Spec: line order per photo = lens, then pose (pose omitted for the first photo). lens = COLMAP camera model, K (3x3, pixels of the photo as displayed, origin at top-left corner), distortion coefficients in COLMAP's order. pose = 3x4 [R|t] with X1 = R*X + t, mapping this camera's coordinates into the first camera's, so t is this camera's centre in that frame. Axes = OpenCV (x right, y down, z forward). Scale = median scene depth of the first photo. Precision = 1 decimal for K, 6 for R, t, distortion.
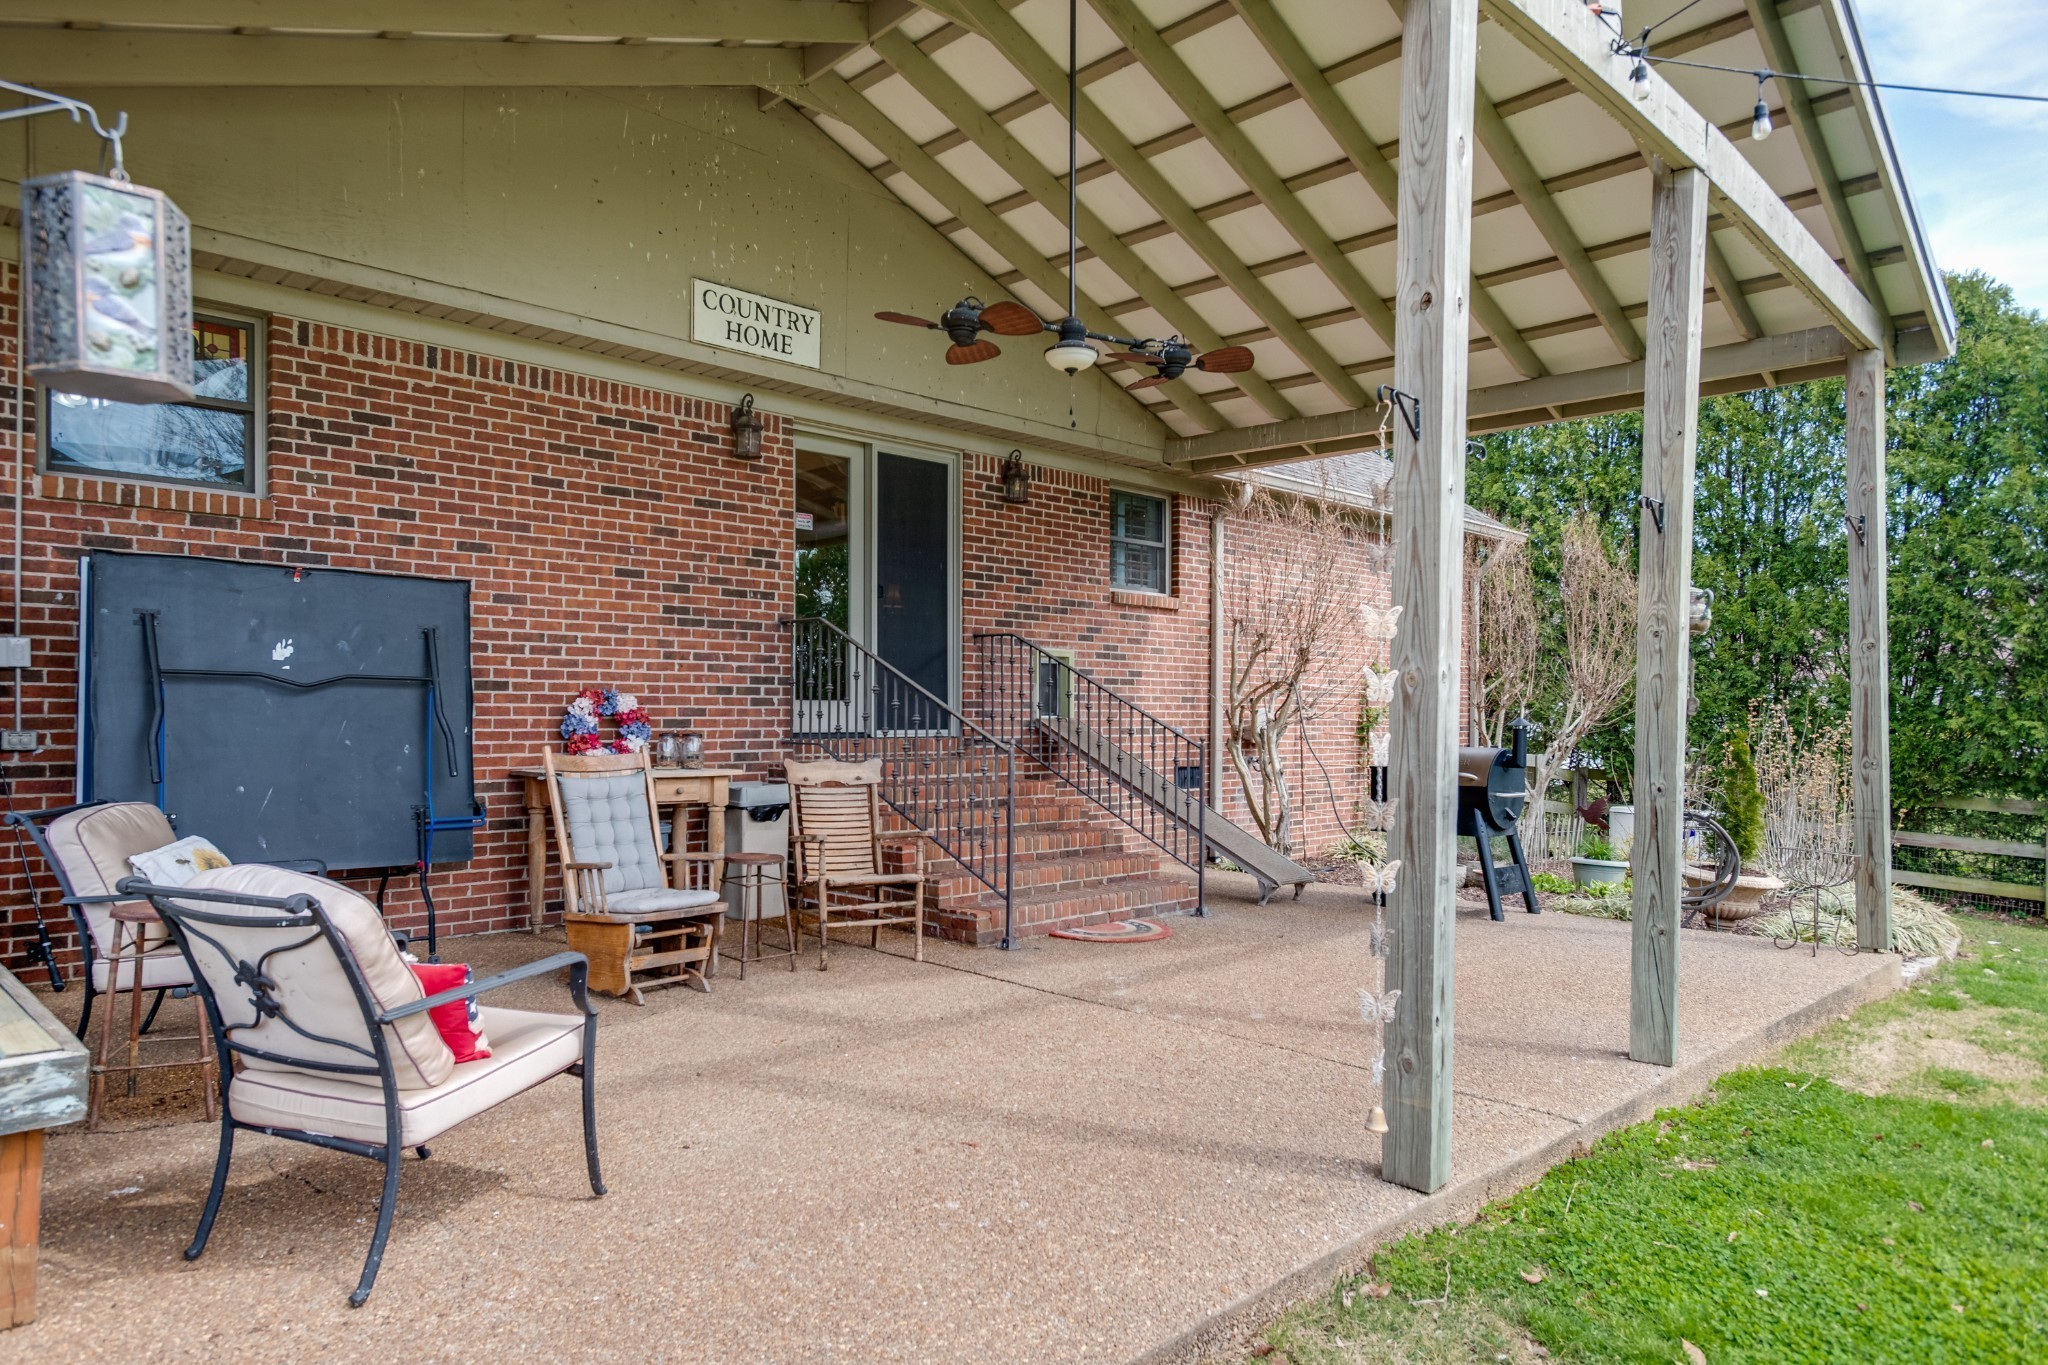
lens RADIAL K [[1190.0, 0, 1024.0], [0, 1190.0, 682.5], [0, 0, 1]] dist [-0.044938, 0.056705]
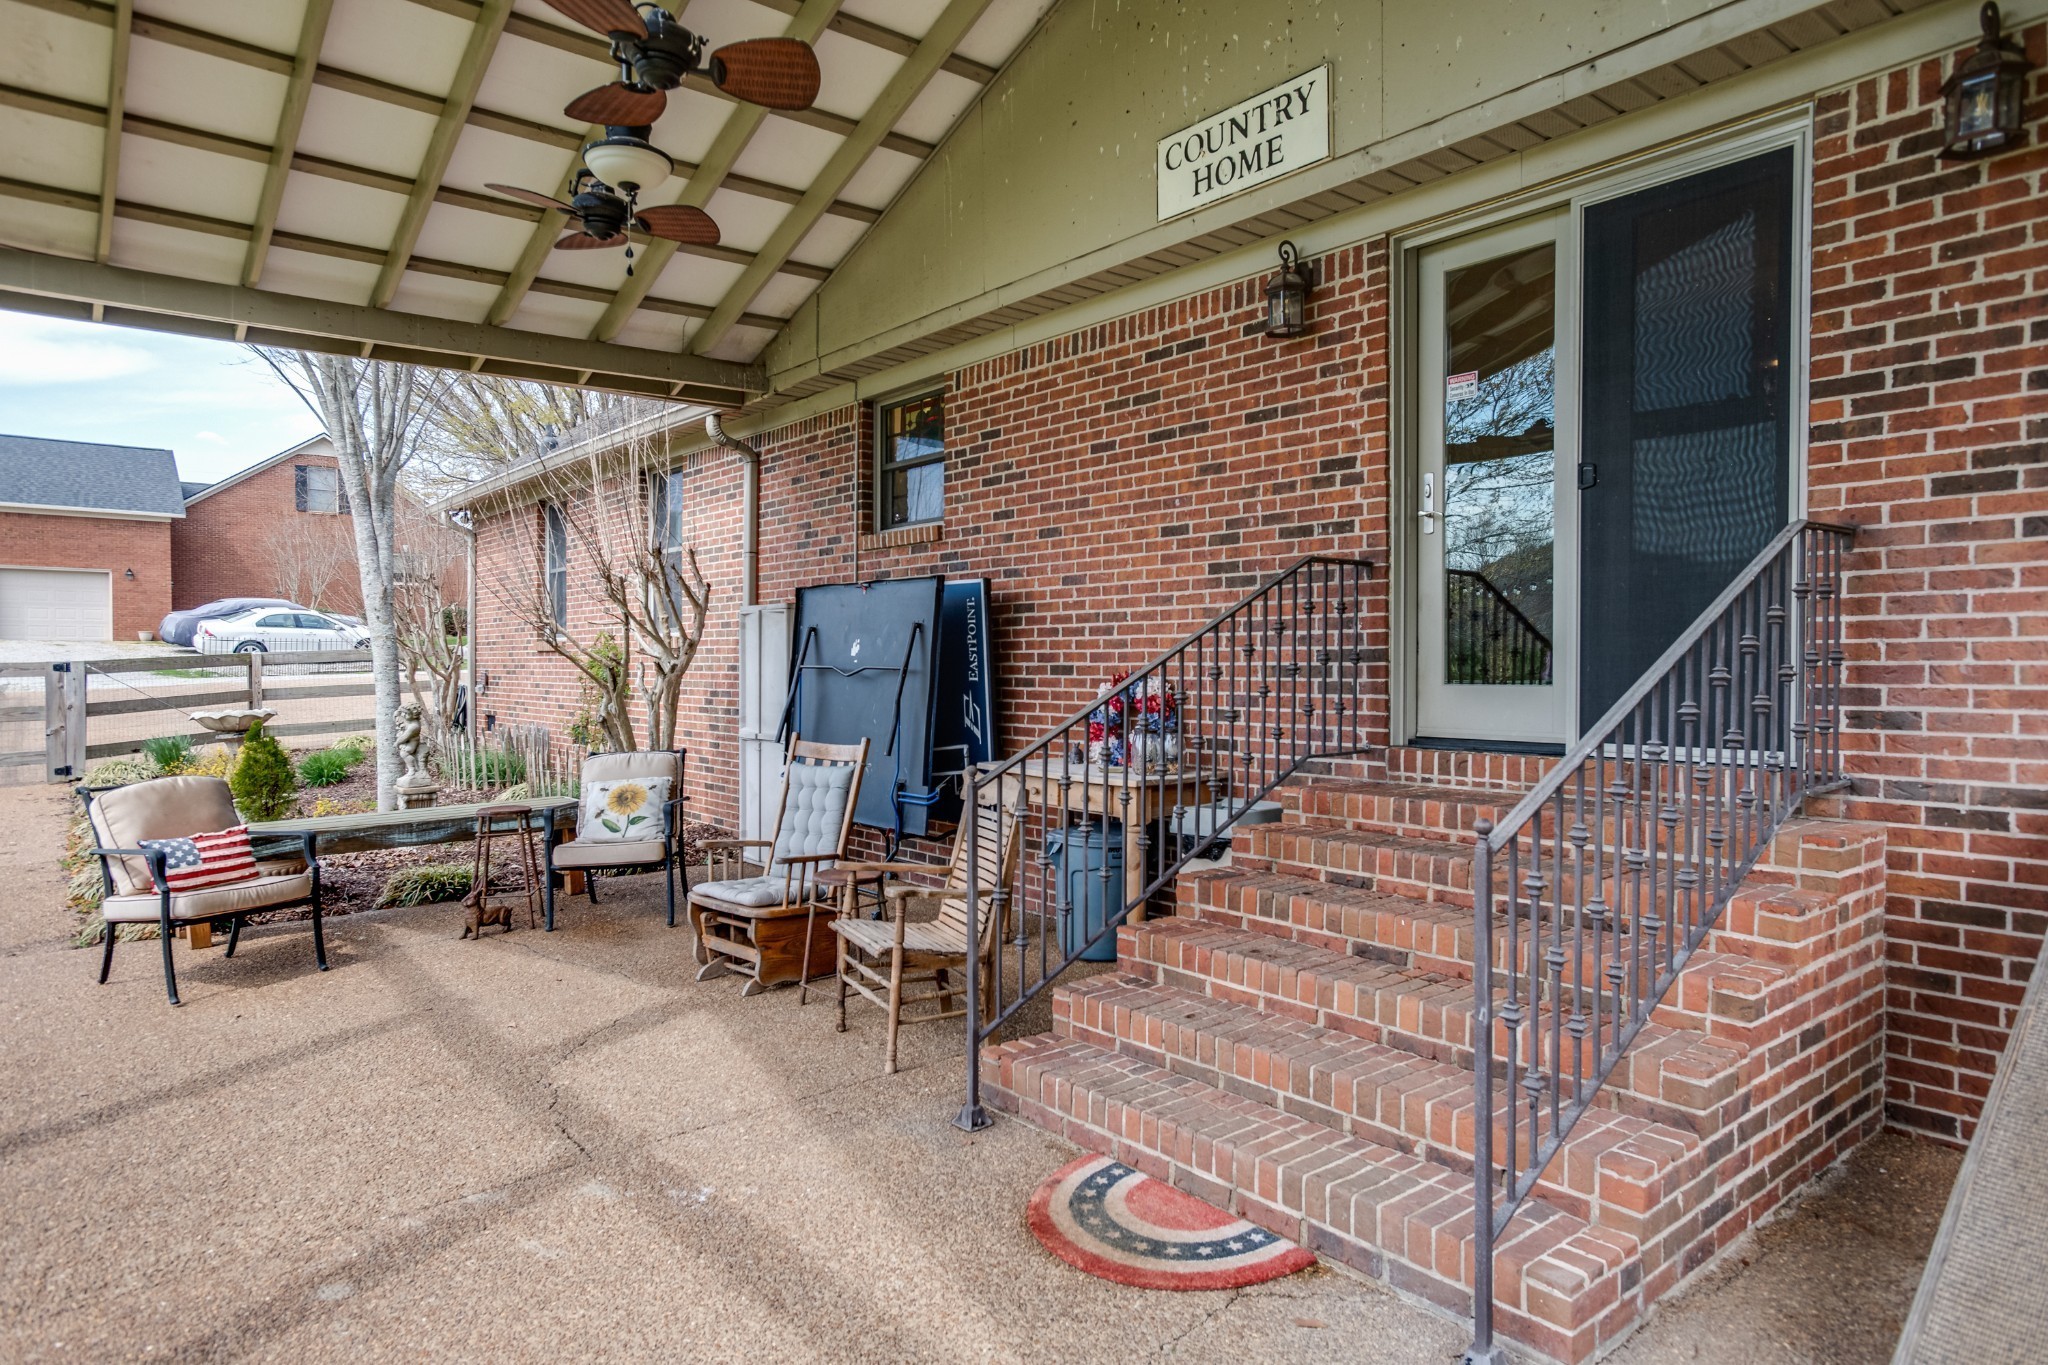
lens RADIAL K [[1190.0, 0, 1024.0], [0, 1190.0, 682.5], [0, 0, 1]] dist [-0.044938, 0.056705]
pose [[-0.058190, 0.015971, -0.998178, 0.497575], [0.034415, 0.999310, 0.013983, -0.001669], [0.997712, -0.033539, -0.058700, 0.933823]]
